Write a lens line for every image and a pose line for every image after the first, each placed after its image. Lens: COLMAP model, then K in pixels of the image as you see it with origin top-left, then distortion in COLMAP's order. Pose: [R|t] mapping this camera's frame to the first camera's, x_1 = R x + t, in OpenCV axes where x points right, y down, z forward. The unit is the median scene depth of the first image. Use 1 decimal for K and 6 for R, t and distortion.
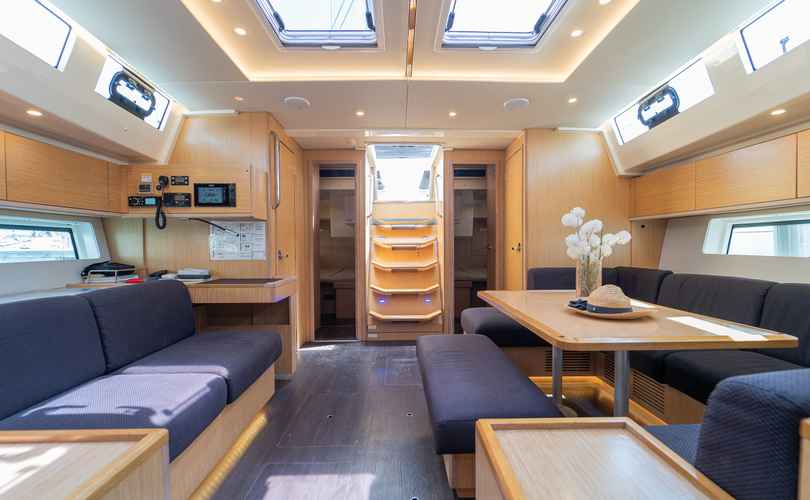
lens RADIAL K [[339.7, 0, 404.6], [0, 339.7, 255.2], [0, 0, 1]] dist [-0.000279, -0.000278]
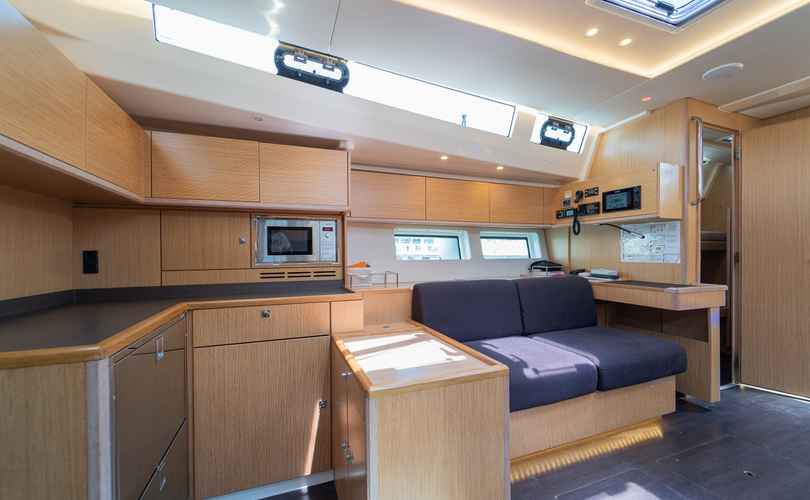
lens RADIAL K [[324.5, 0, 405.2], [0, 324.5, 252.6], [0, 0, 1]] dist [0.001187, -0.000086]
pose [[0.341806, 0.003993, -0.939762, 0.164828], [-0.022981, 0.999727, -0.004111, 0.006024], [0.939490, 0.023001, 0.341804, 0.027278]]
